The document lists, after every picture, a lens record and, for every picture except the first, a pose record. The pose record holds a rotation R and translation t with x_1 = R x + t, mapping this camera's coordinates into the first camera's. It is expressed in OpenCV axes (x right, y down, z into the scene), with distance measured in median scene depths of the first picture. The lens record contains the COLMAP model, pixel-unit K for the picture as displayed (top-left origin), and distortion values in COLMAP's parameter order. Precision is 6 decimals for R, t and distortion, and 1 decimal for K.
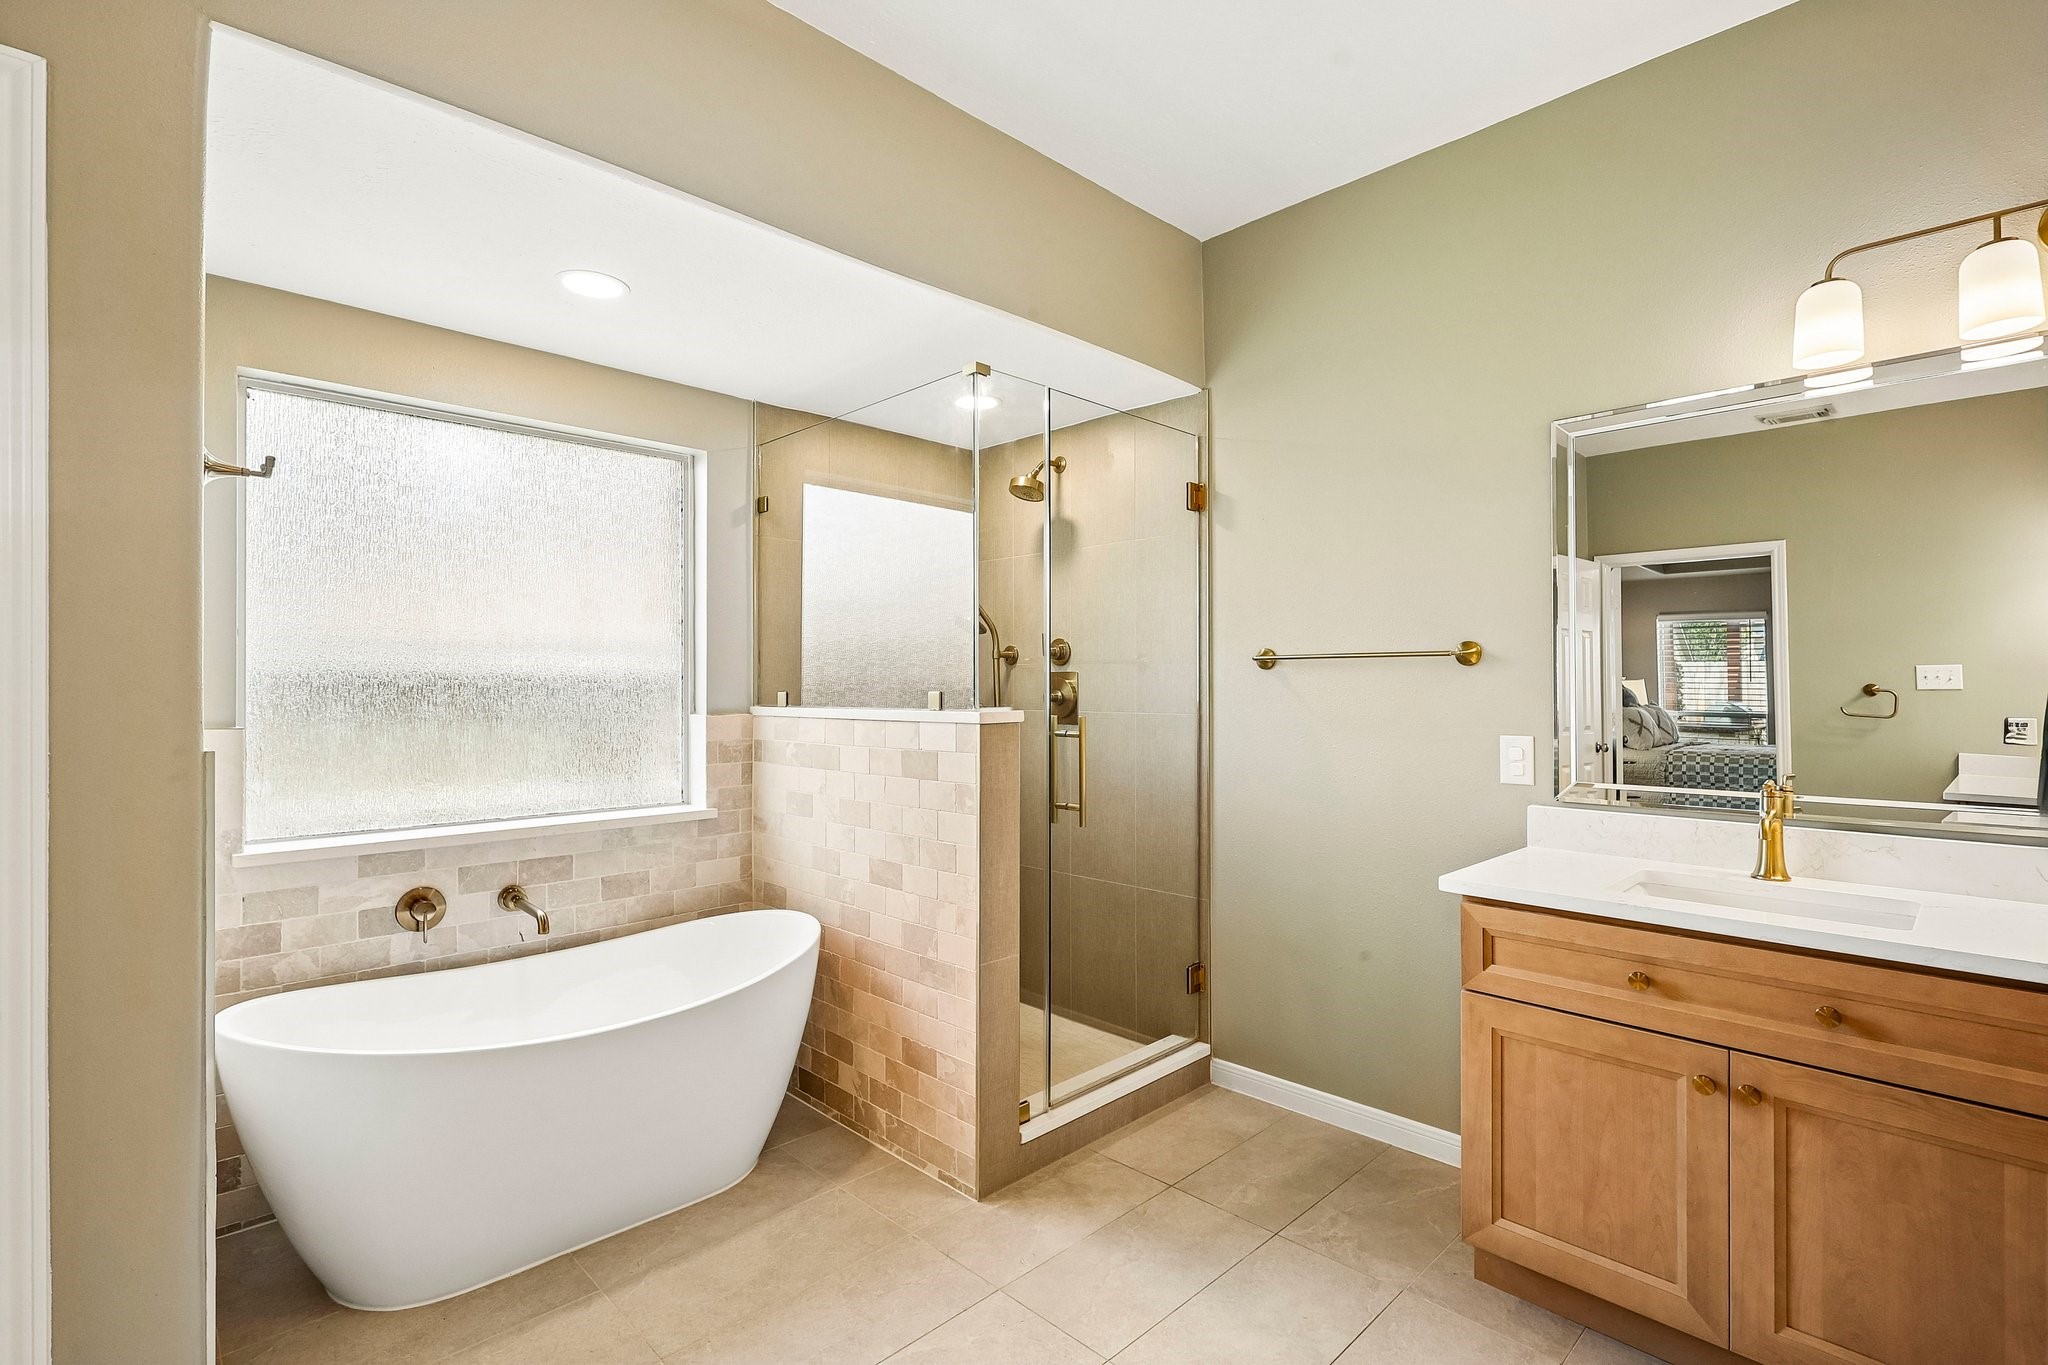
lens RADIAL K [[951.2, 0, 1020.6], [0, 951.2, 678.2], [0, 0, 1]] dist [0.000804, -0.000047]
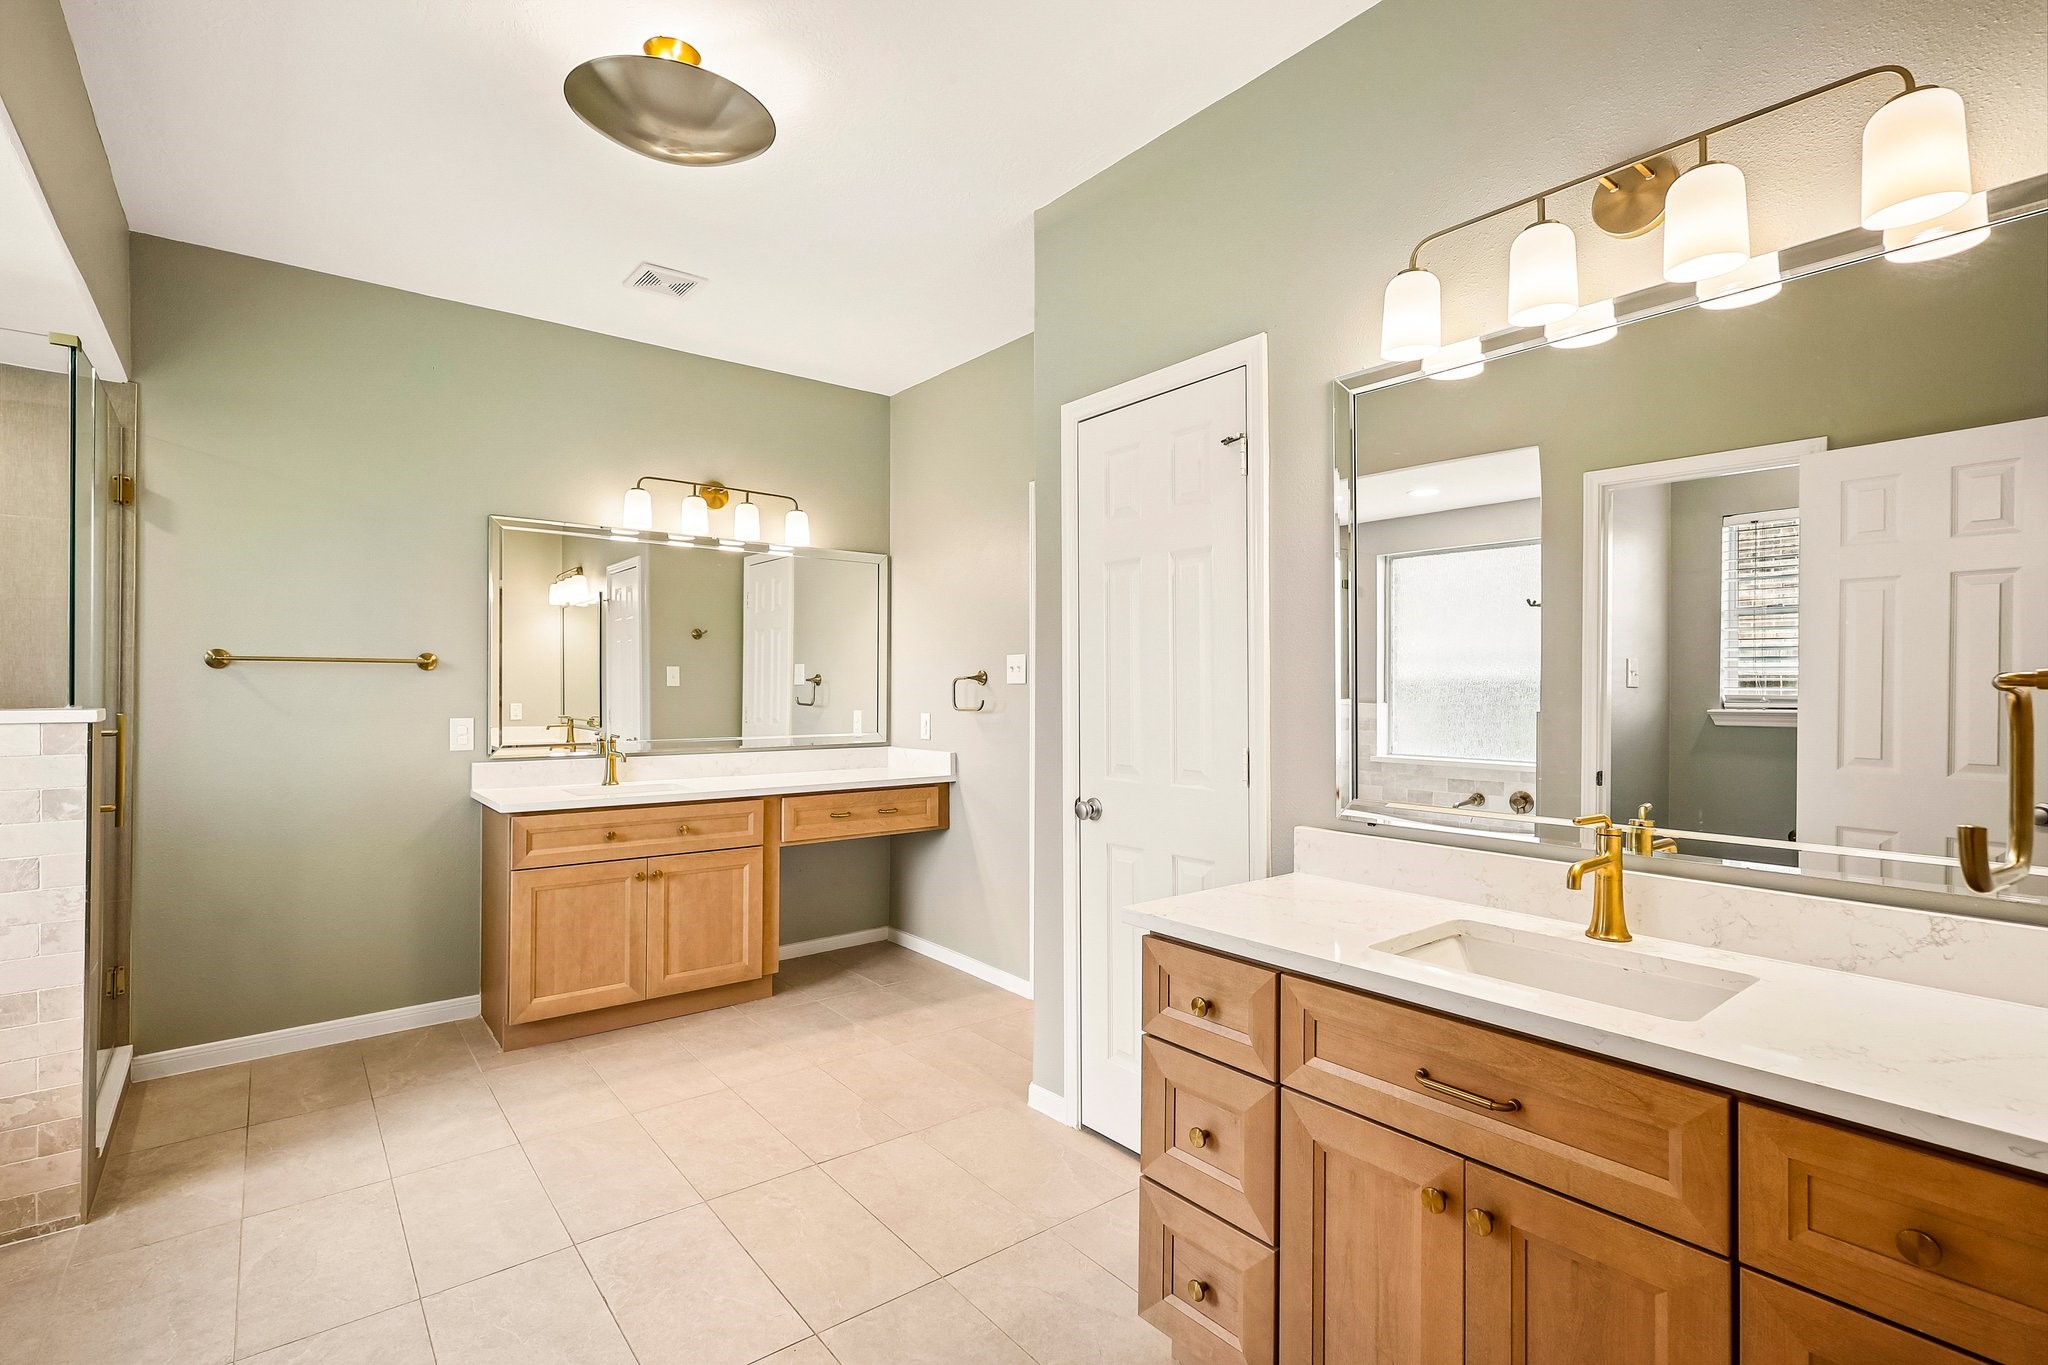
lens RADIAL K [[951.2, 0, 1020.5], [0, 951.2, 687.2], [0, 0, 1]] dist [0.000804, -0.000047]
pose [[0.093627, 0.003290, 0.995602, -1.124831], [-0.012251, 0.999923, -0.002152, 0.004885], [-0.995532, -0.011995, 0.093660, -0.016585]]
